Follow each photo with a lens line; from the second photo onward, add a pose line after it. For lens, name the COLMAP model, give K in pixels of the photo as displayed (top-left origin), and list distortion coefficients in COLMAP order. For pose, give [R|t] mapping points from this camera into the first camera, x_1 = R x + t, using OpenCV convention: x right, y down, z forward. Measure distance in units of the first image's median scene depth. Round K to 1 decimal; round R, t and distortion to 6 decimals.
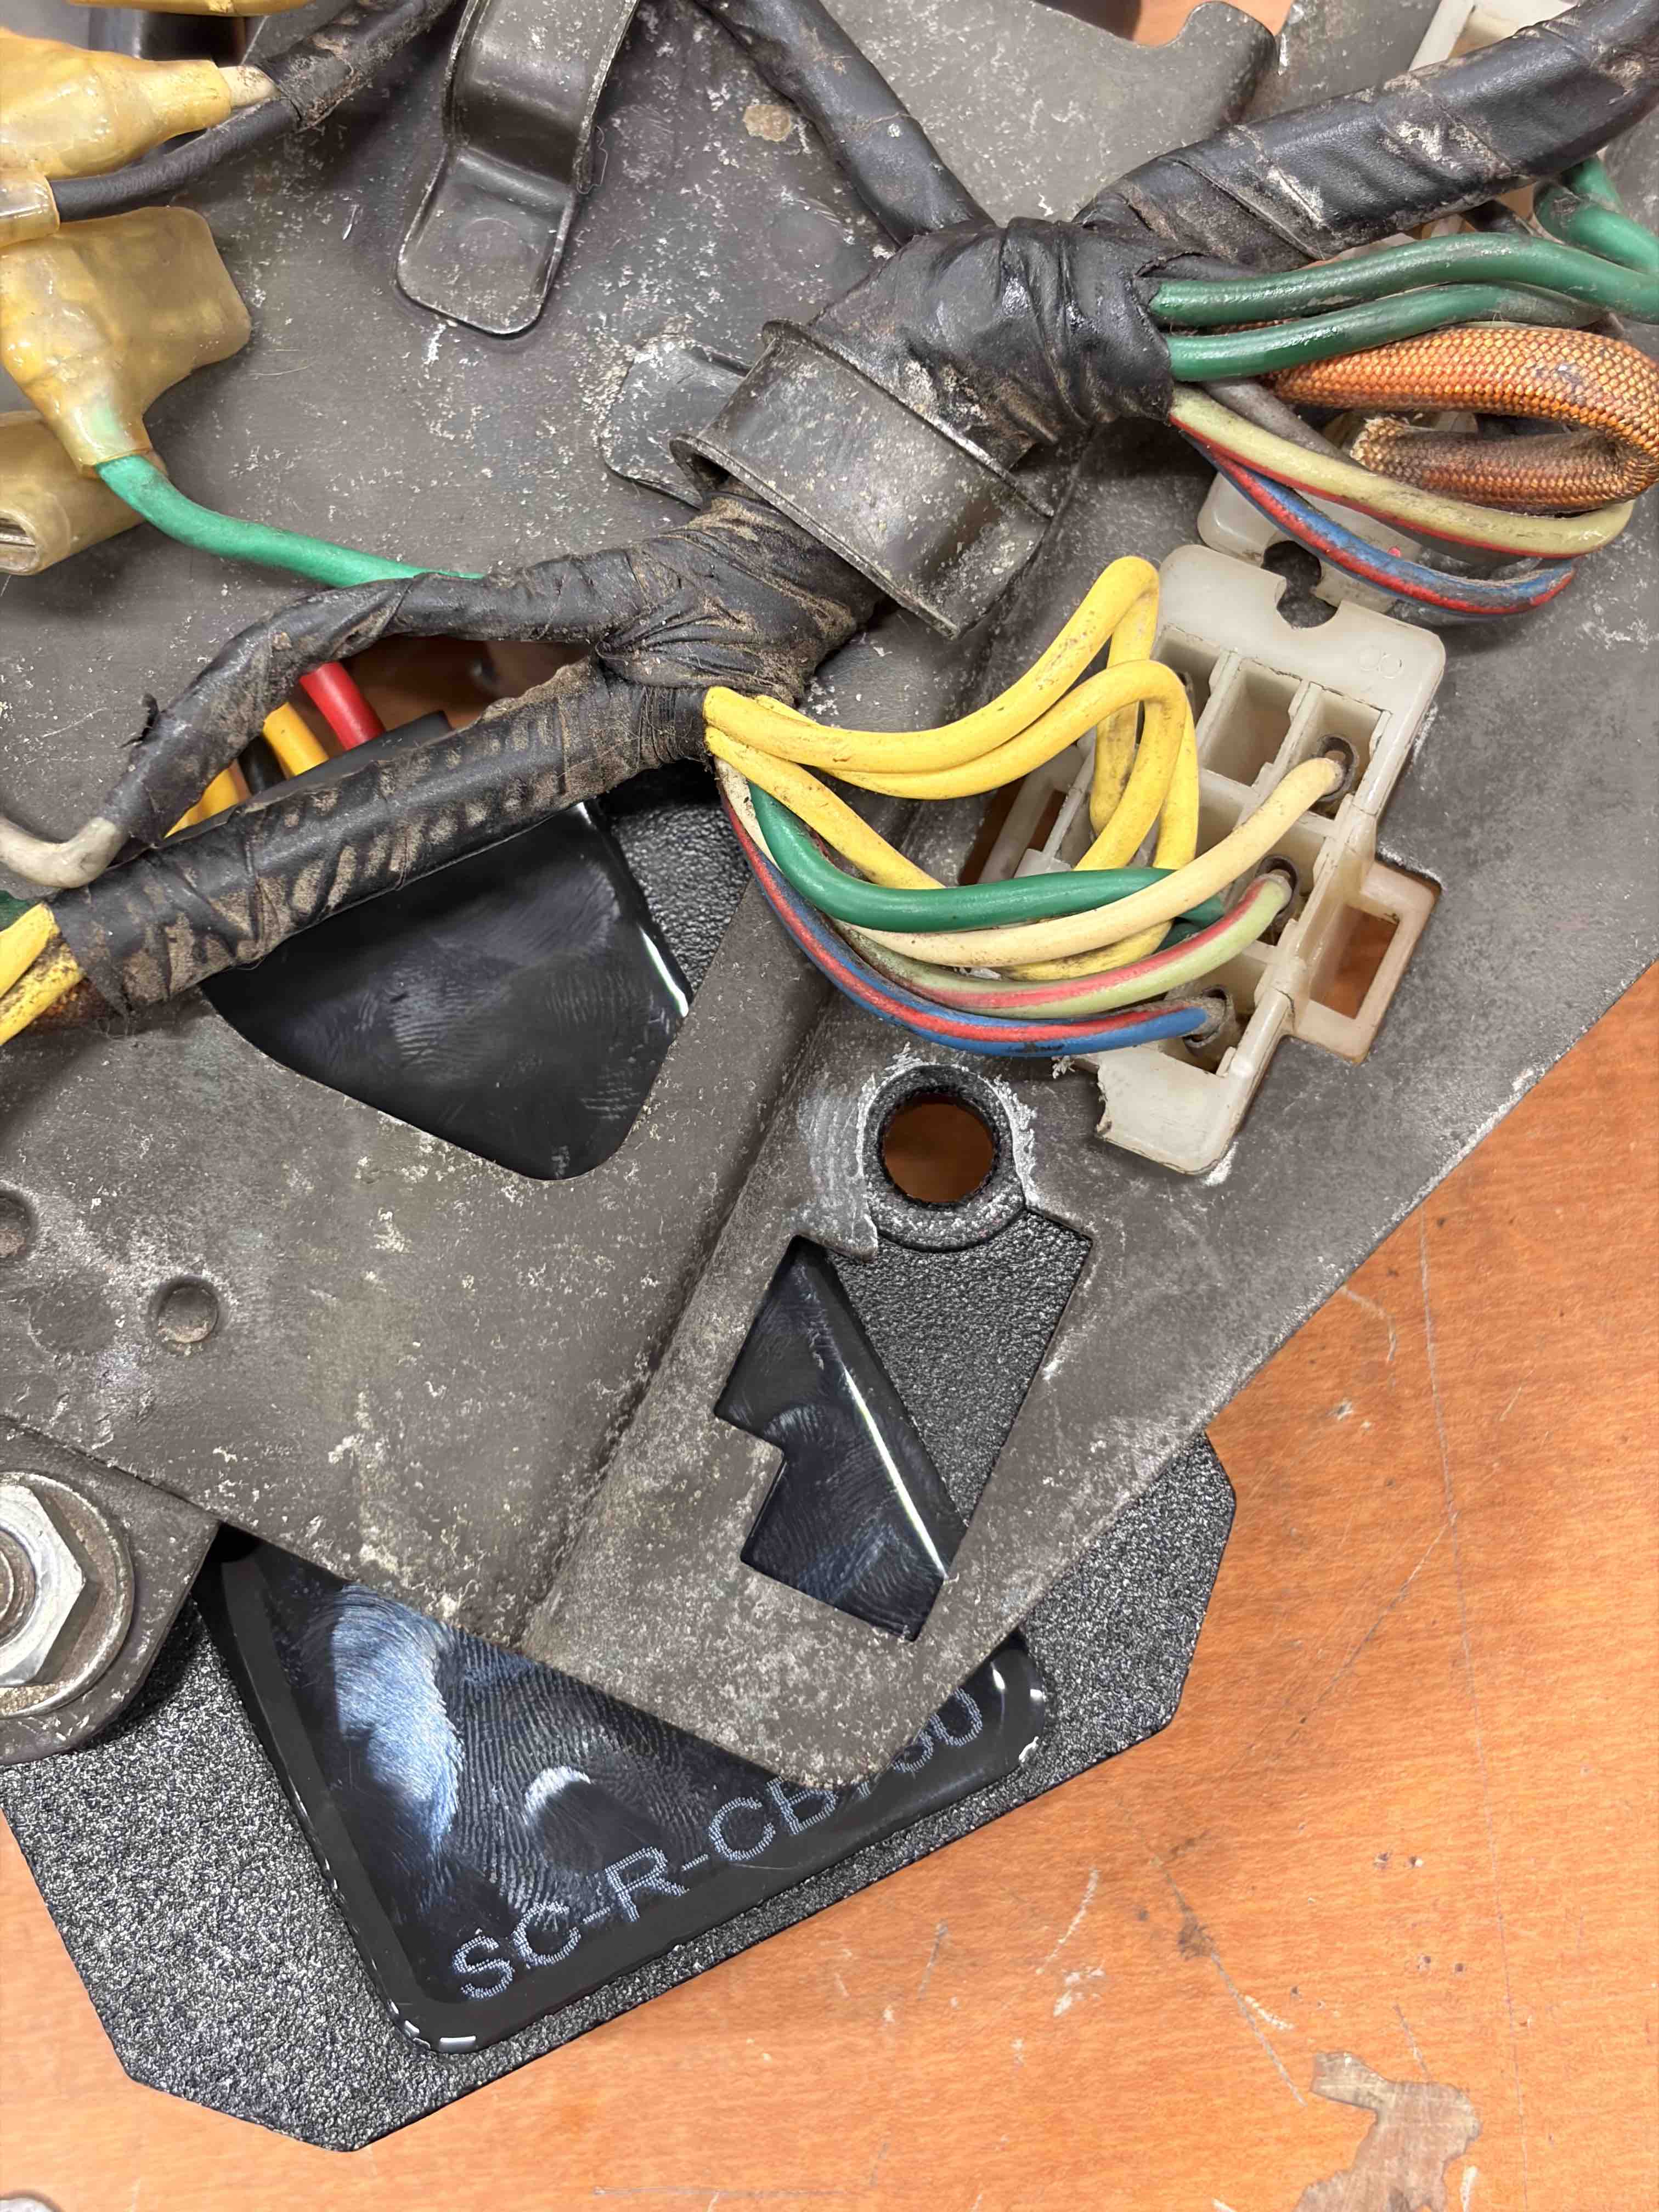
lens RADIAL K [[3523.7, 0, 819.4], [0, 3523.7, 1103.7], [0, 0, 1]] dist [0.211890, -0.889442]
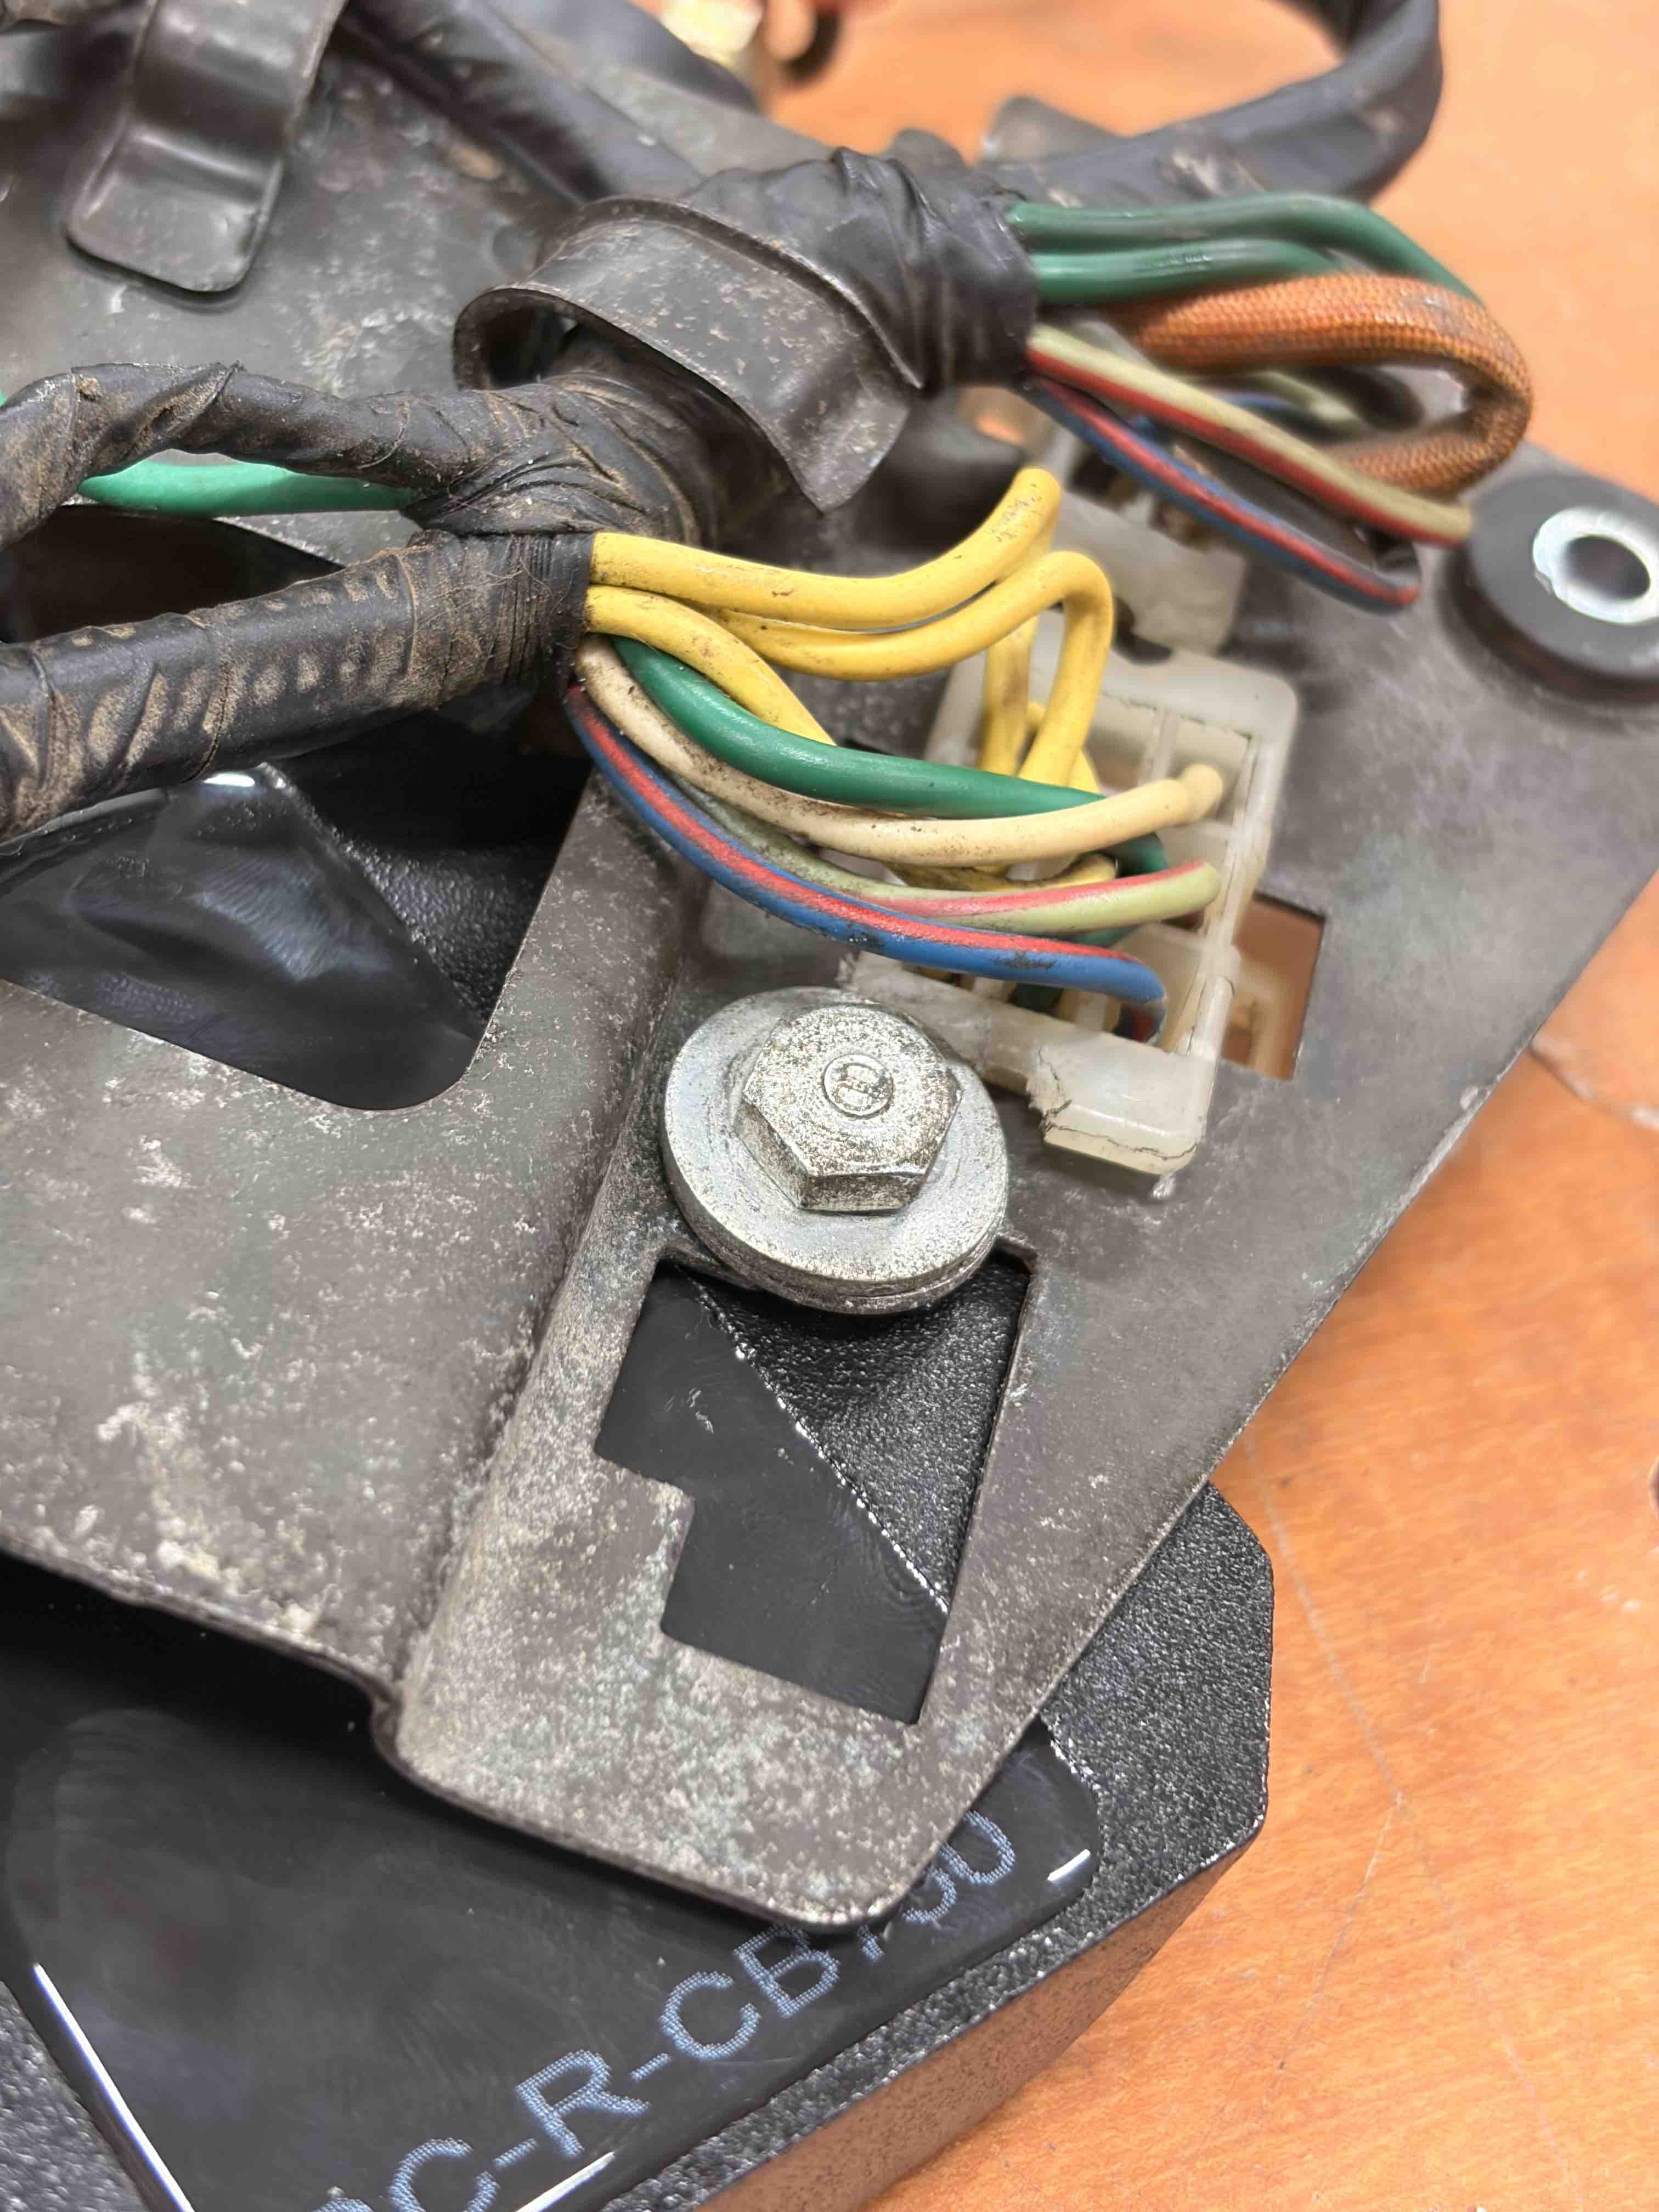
lens RADIAL K [[3523.7, 0, 819.4], [0, 3523.7, 1103.7], [0, 0, 1]] dist [0.211890, -0.889442]
pose [[0.943661, 0.025327, 0.329944, -0.228372], [0.138284, 0.875653, -0.462720, 0.368227], [-0.300635, 0.482277, 0.822817, 0.363415]]
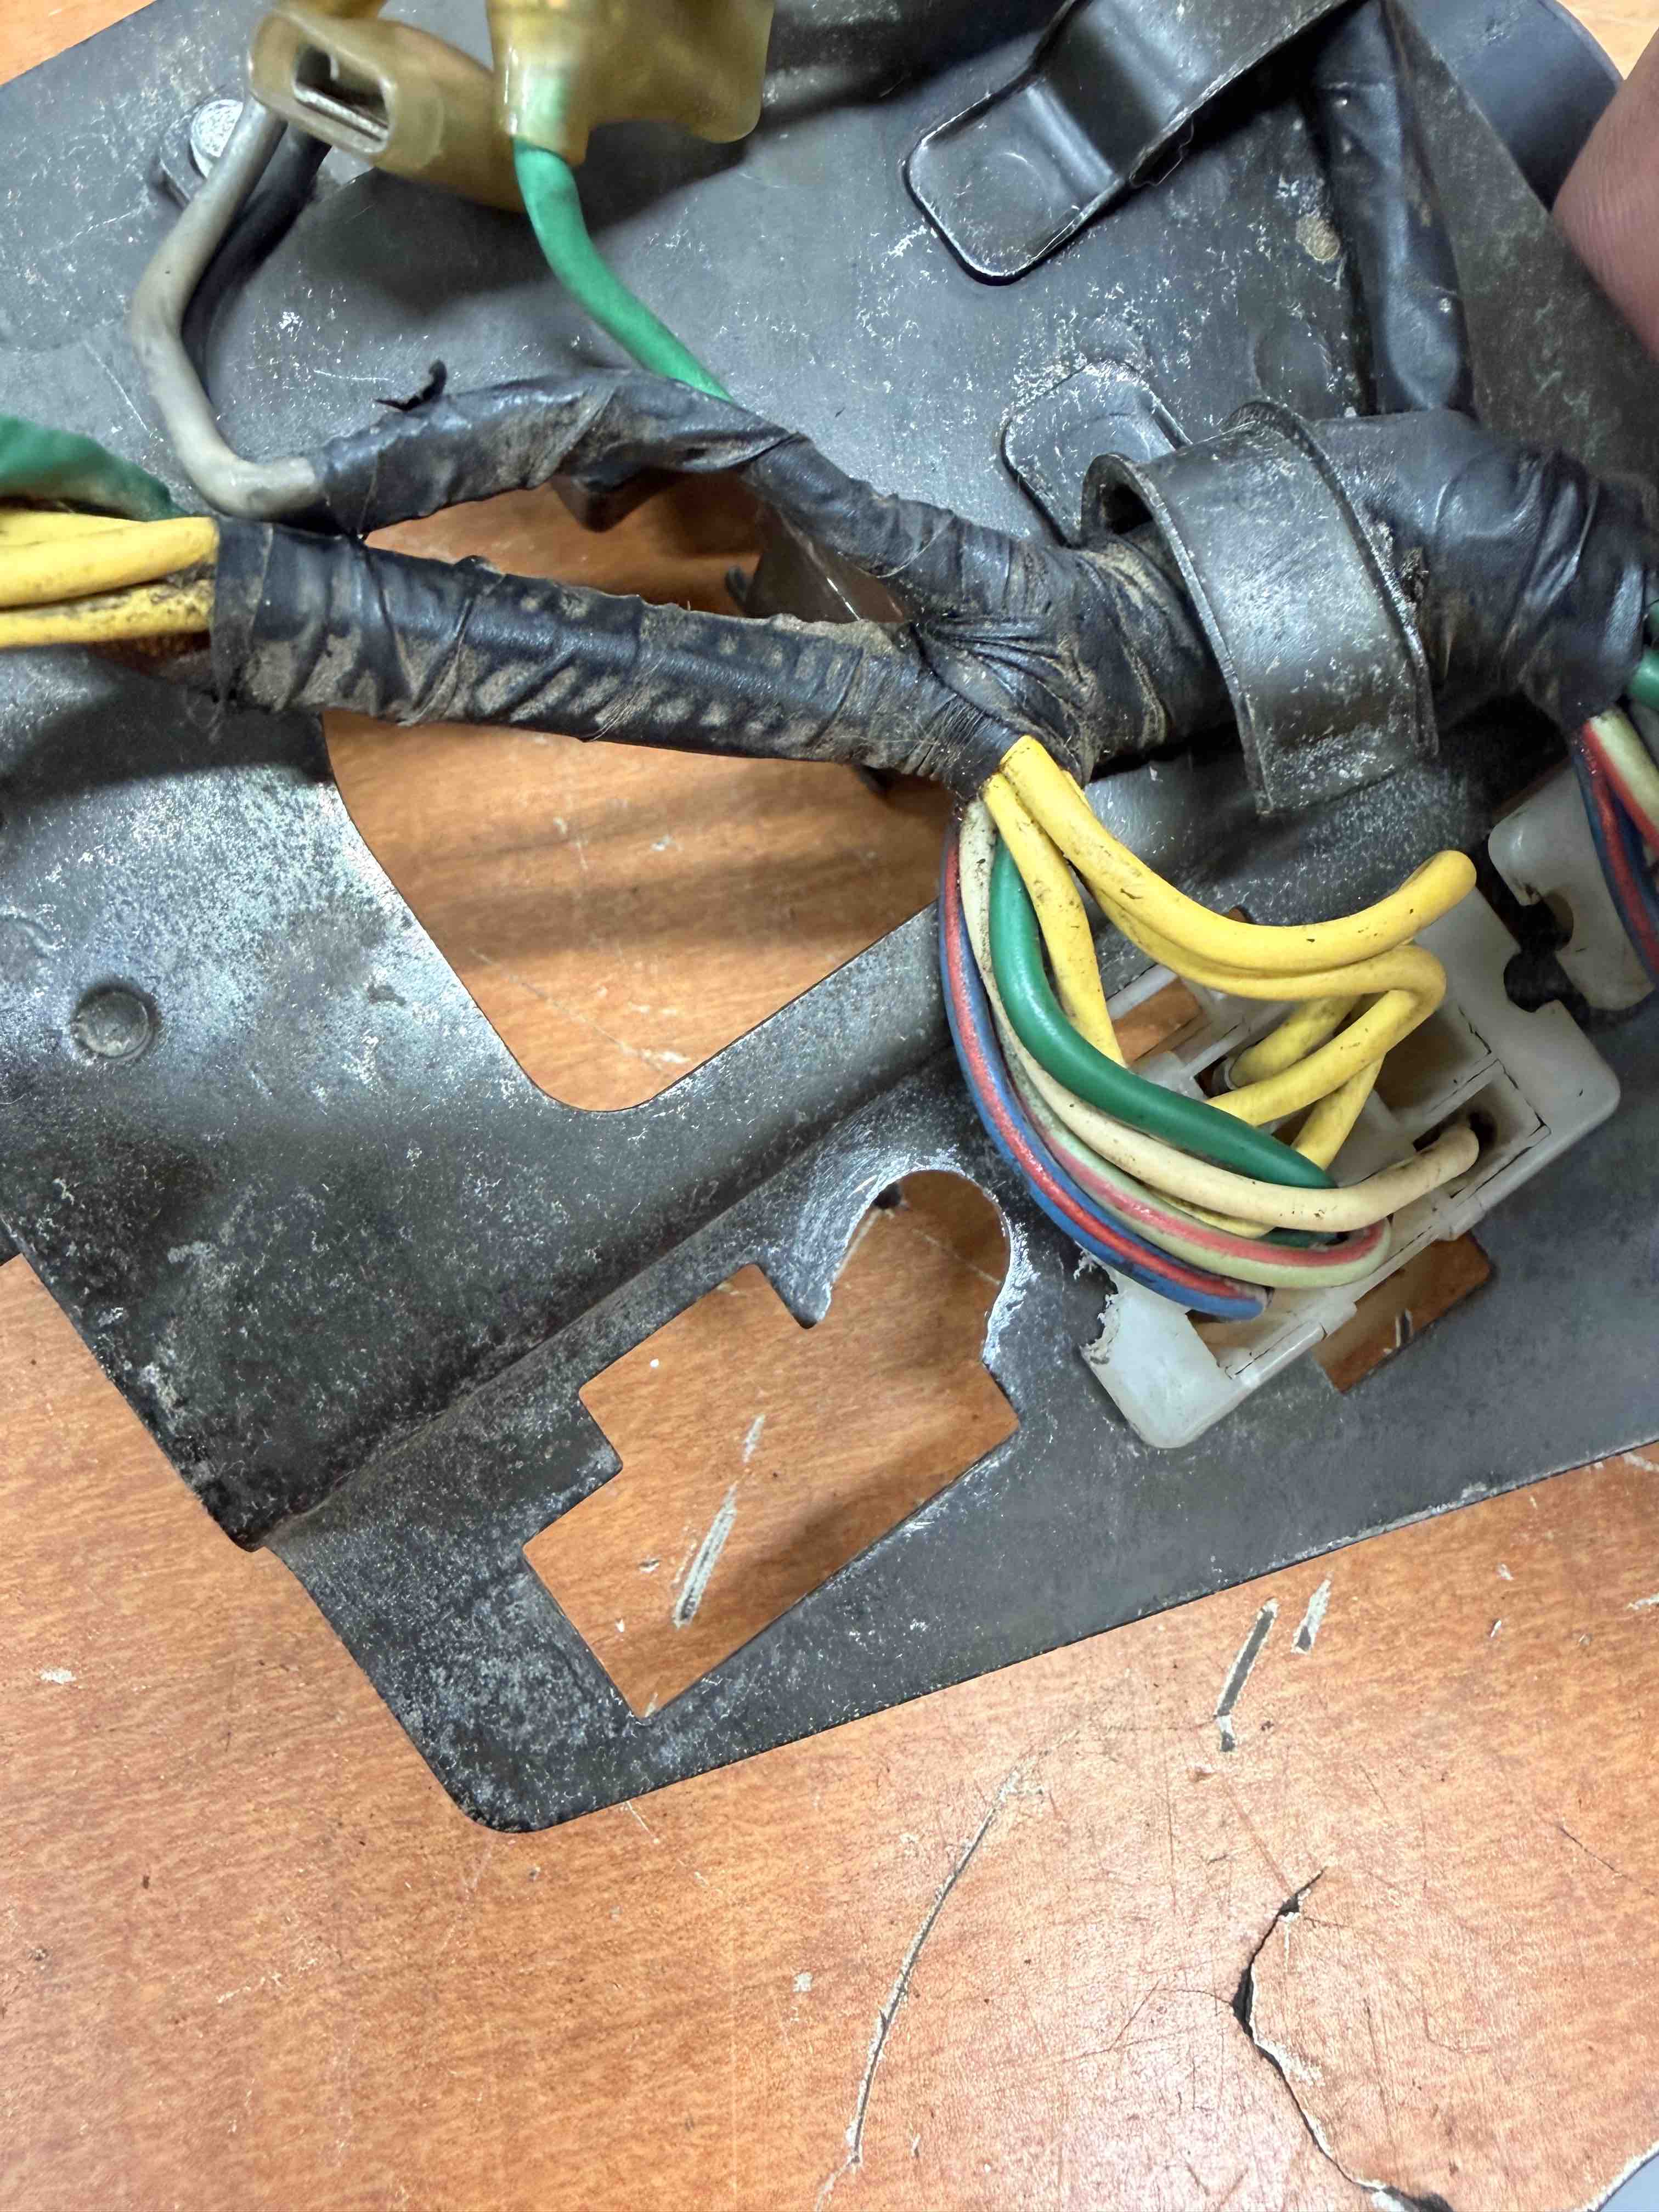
lens RADIAL K [[1784.9, 0, 823.8], [0, 1784.9, 956.2], [0, 0, 1]] dist [-0.004578, 0.001382]
pose [[0.855713, 0.507950, 0.098697, -0.079749], [-0.509702, 0.860309, -0.008469, -0.038962], [-0.089212, -0.043059, 0.995081, 0.543159]]
